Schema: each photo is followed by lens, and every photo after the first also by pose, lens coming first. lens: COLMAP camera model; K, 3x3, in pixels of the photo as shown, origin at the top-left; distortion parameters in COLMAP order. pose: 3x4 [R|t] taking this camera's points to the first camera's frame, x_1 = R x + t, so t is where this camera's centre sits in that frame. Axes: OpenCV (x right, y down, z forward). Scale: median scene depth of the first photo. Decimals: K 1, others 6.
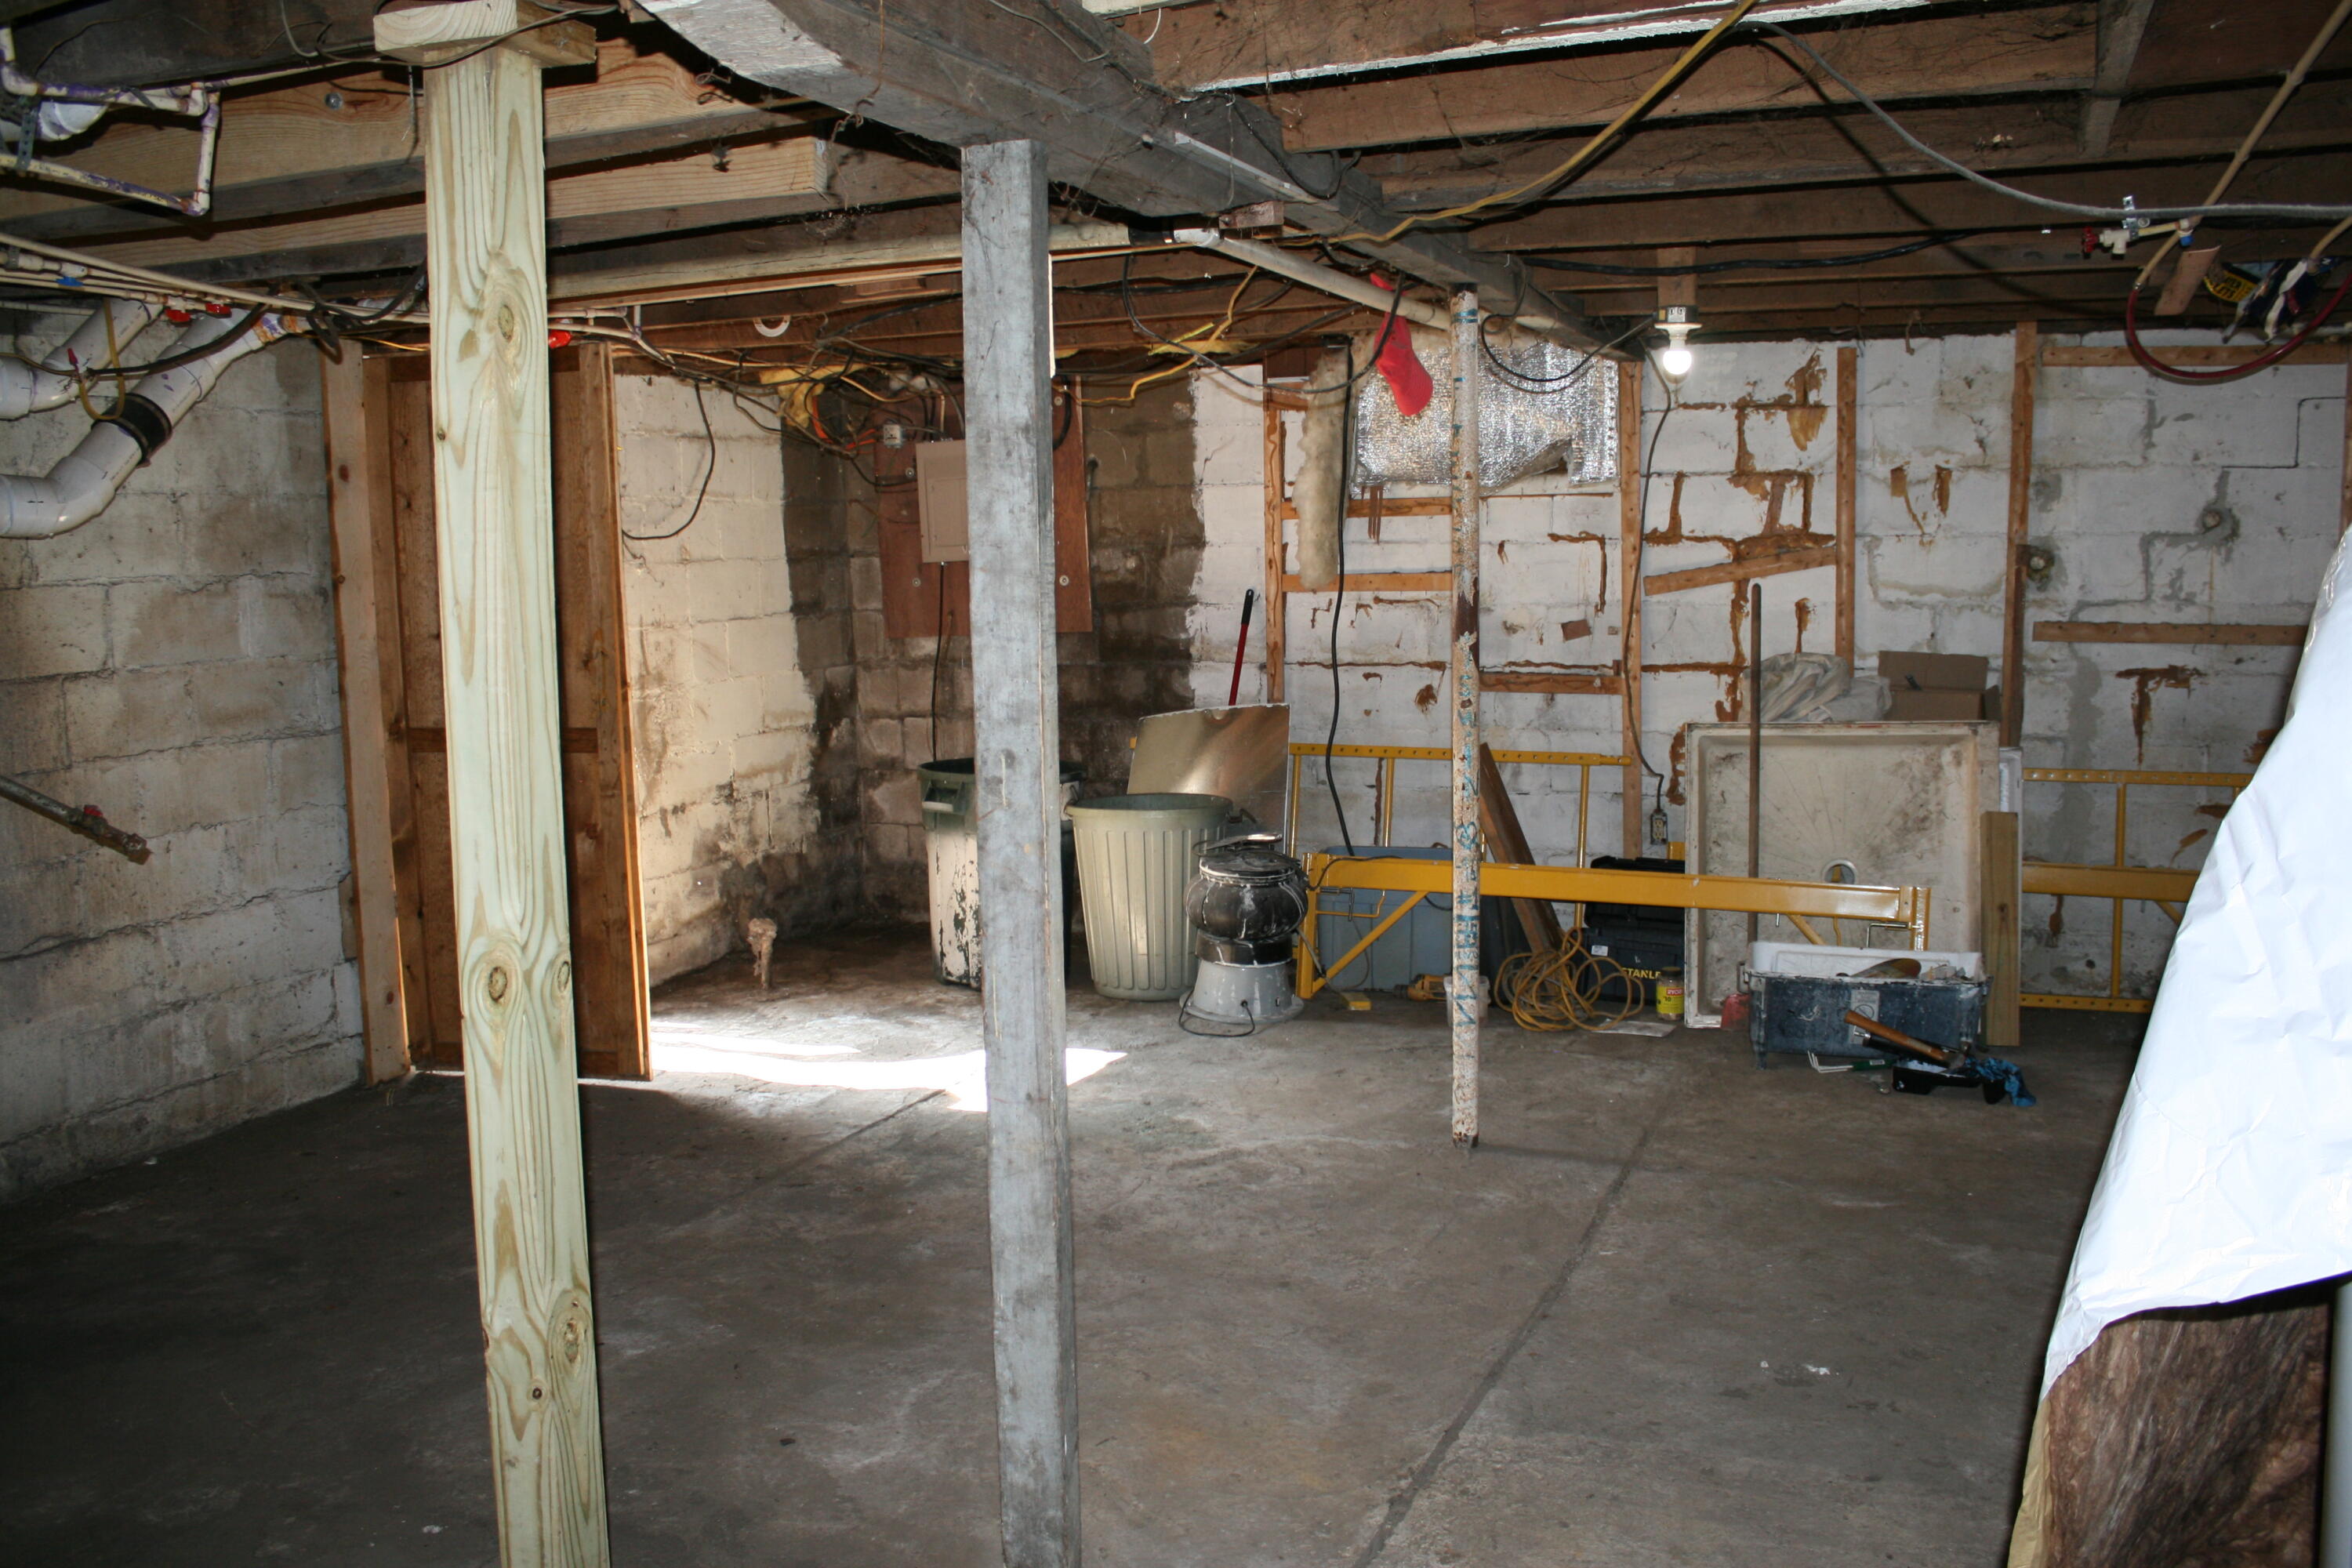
lens RADIAL K [[1982.9, 0, 1204.9], [0, 1982.9, 792.9], [0, 0, 1]] dist [-0.170581, 0.150927]
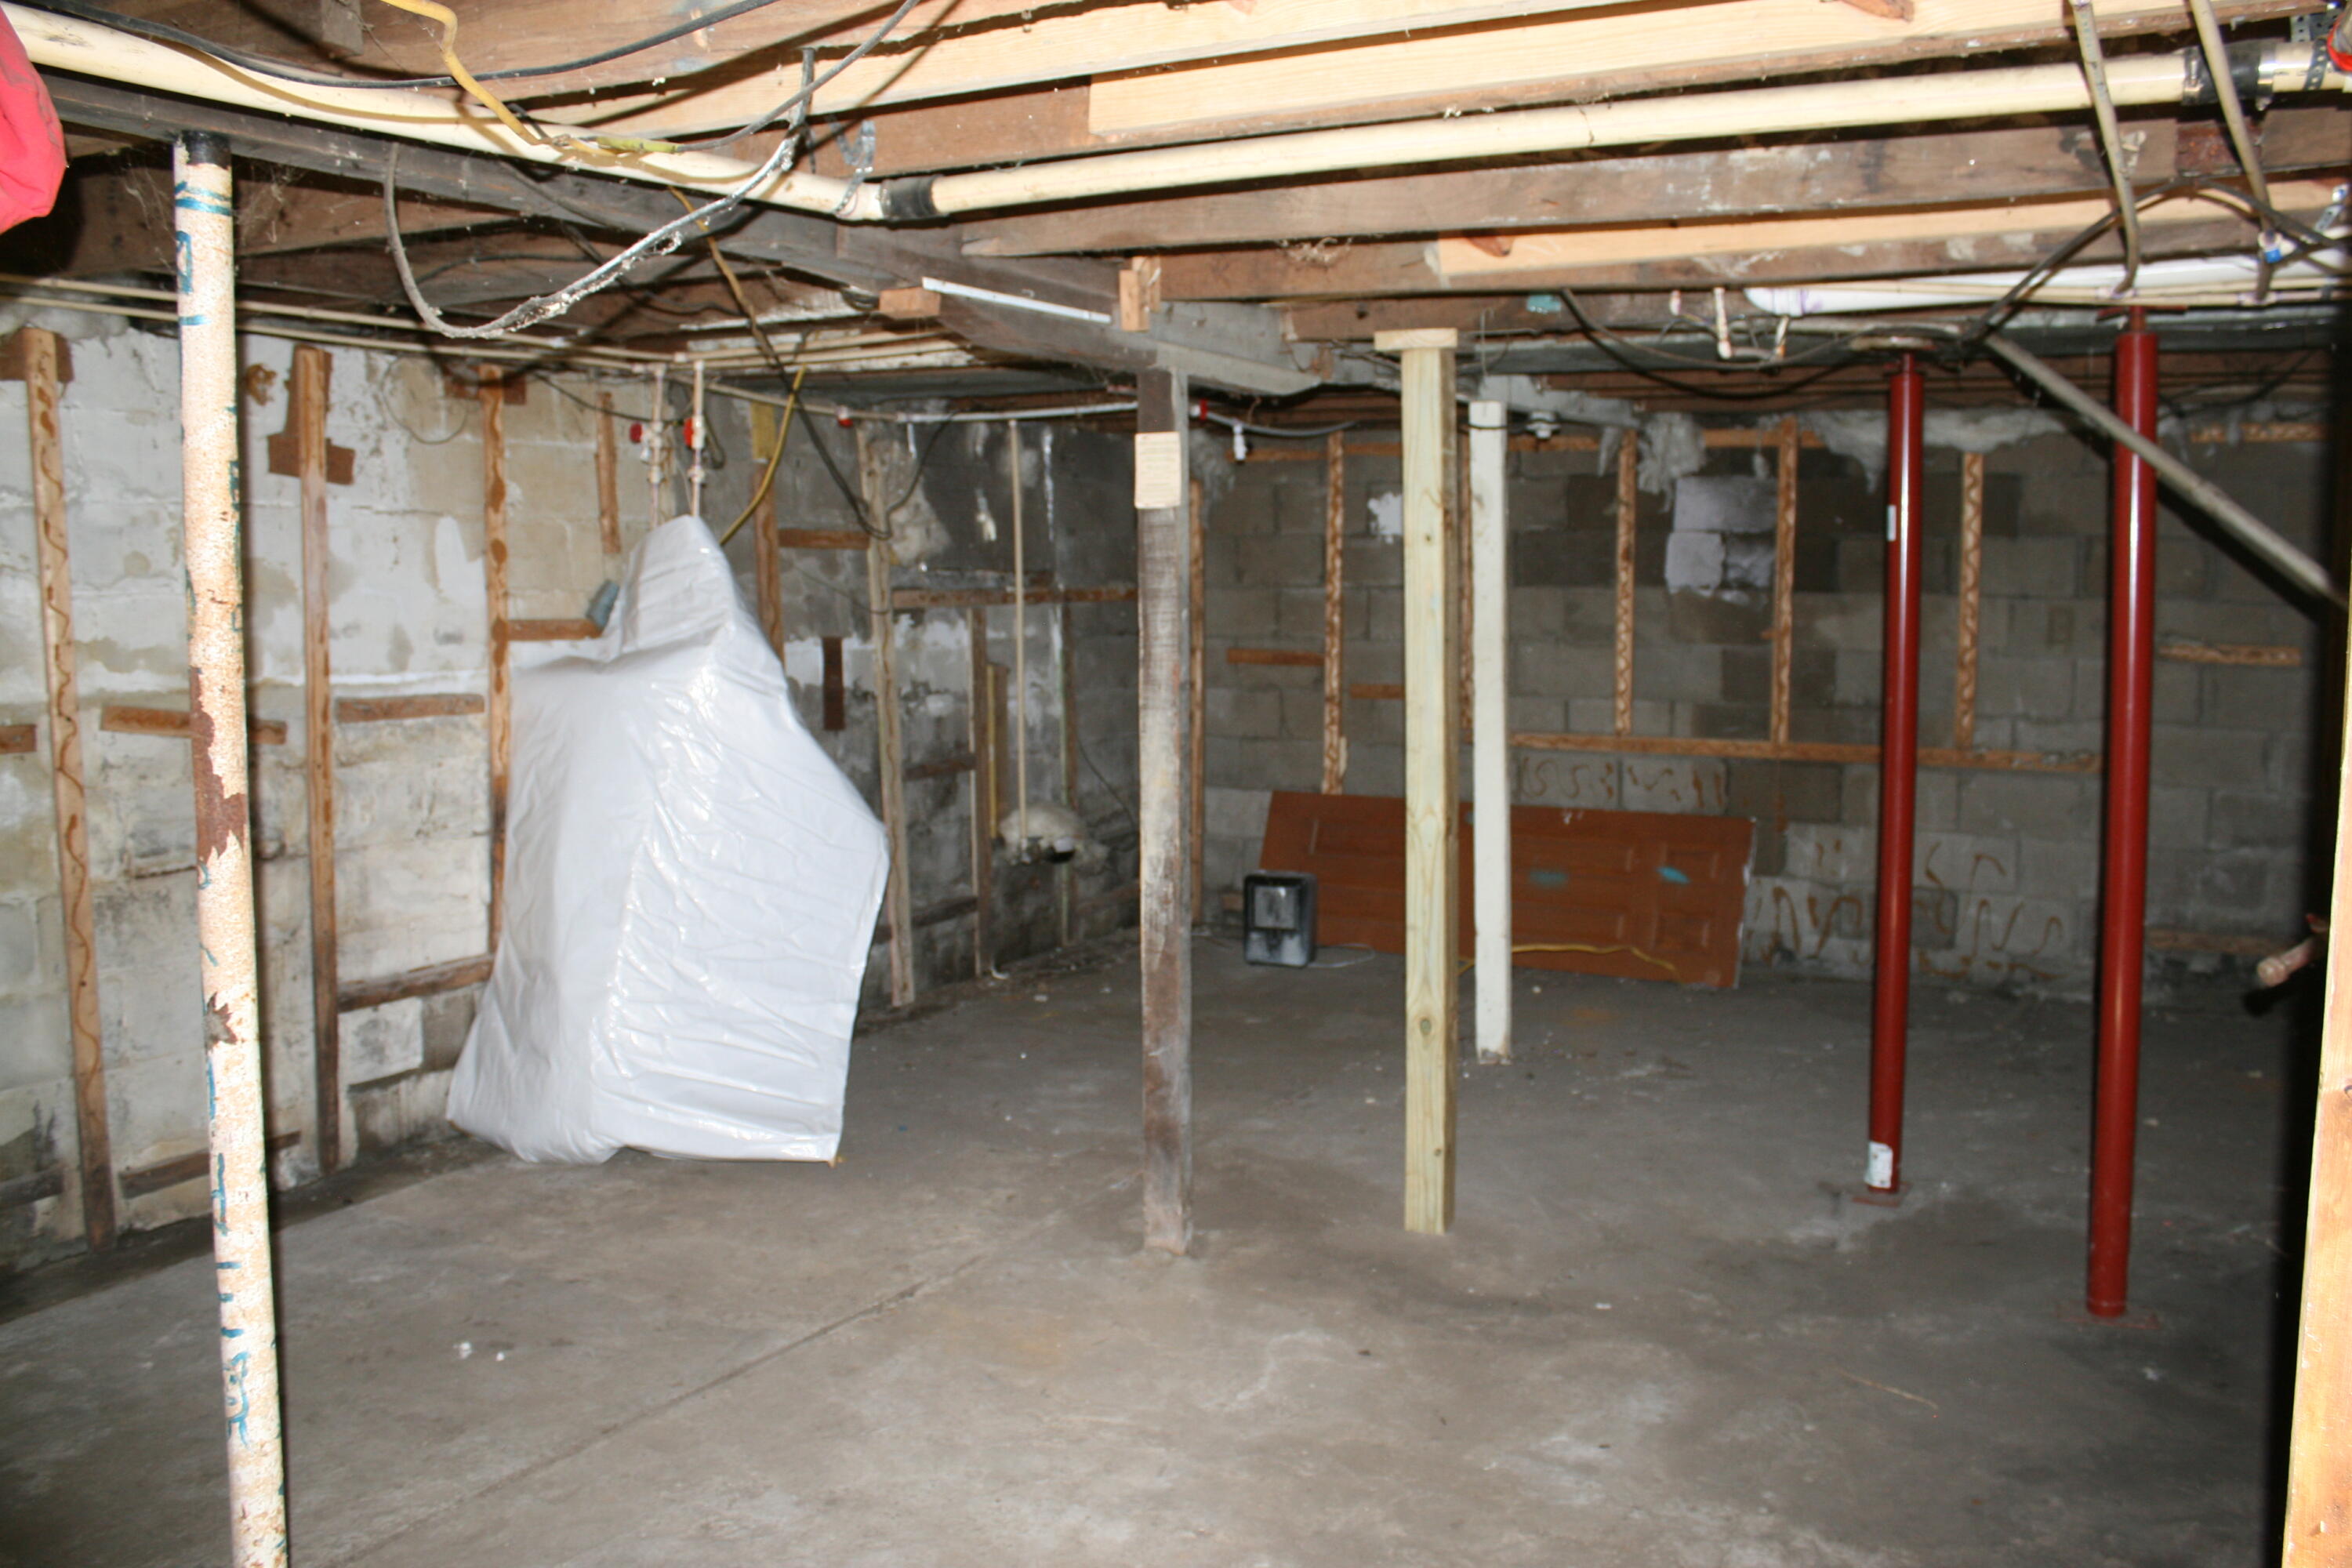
lens RADIAL K [[1982.9, 0, 1204.9], [0, 1982.9, 792.9], [0, 0, 1]] dist [-0.170581, 0.150927]
pose [[-0.991659, 0.006089, 0.128747, -0.256654], [0.035432, 0.973279, 0.226876, -0.255916], [-0.123926, 0.229545, -0.965376, 1.951746]]
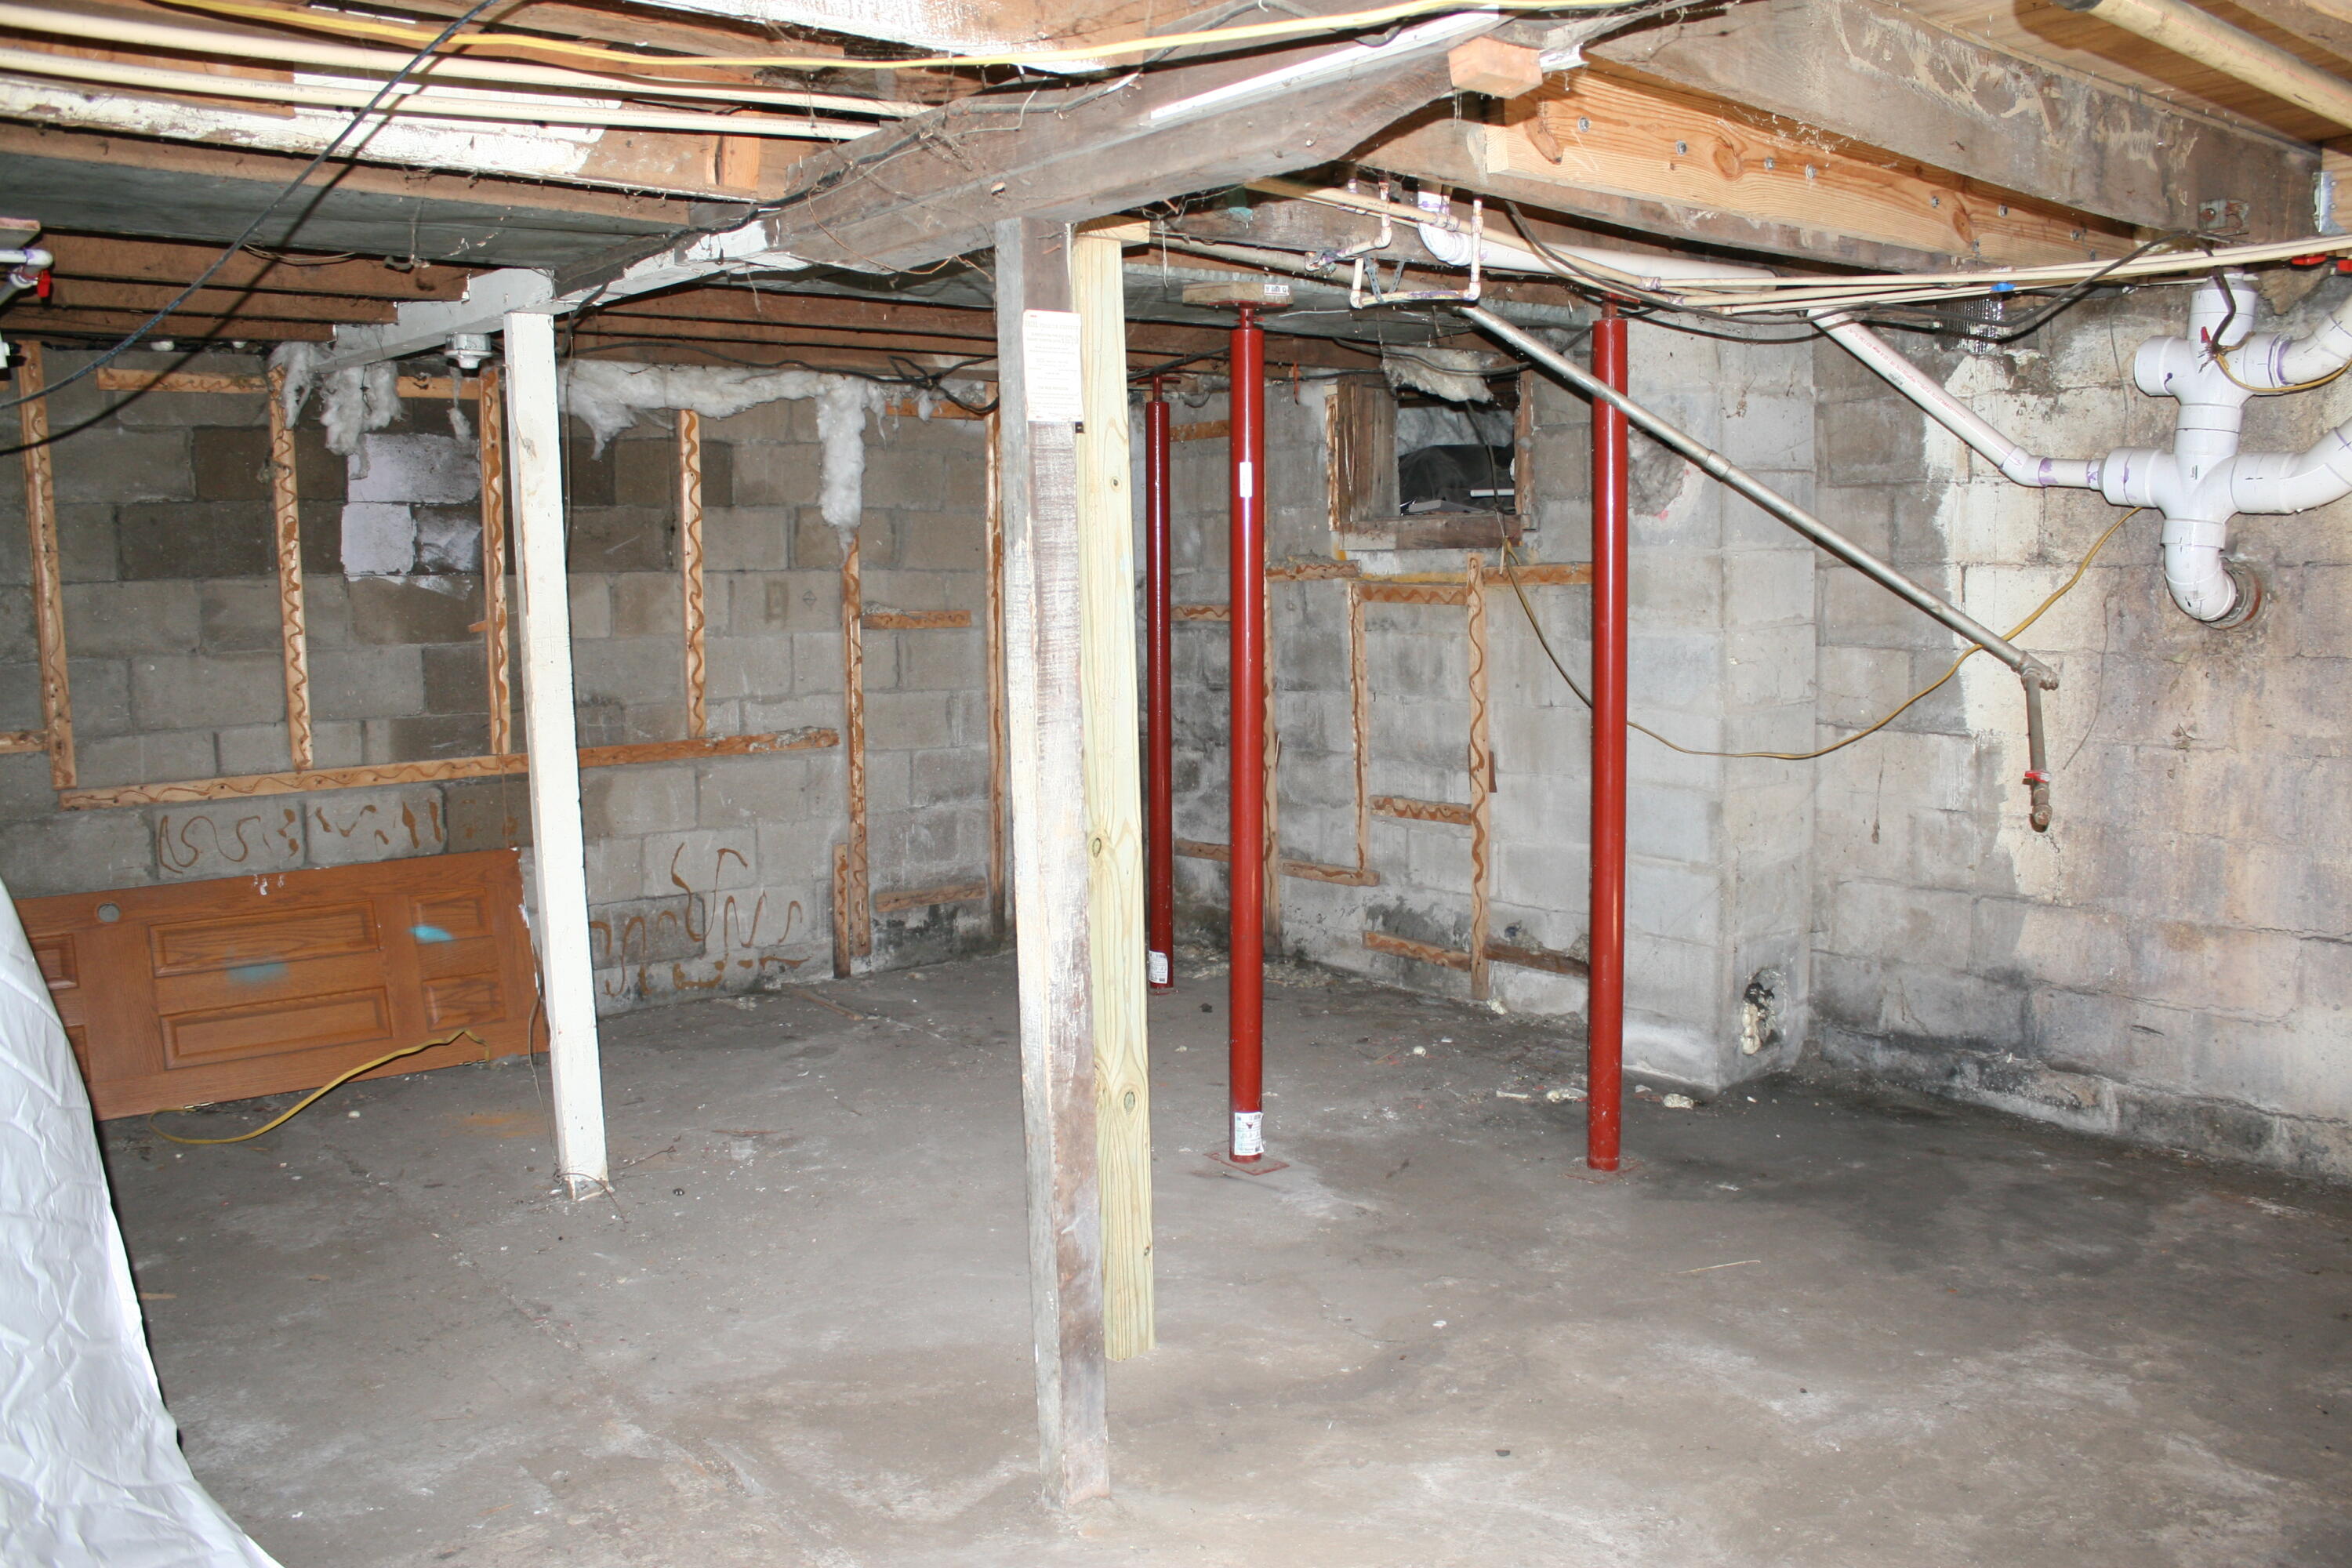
lens RADIAL K [[1982.9, 0, 1204.9], [0, 1982.9, 792.9], [0, 0, 1]] dist [-0.170581, 0.150927]
pose [[-0.474730, 0.128167, -0.870750, 0.634582], [-0.083932, 0.978239, 0.189748, -0.160402], [0.876120, 0.163163, -0.453642, 1.178680]]
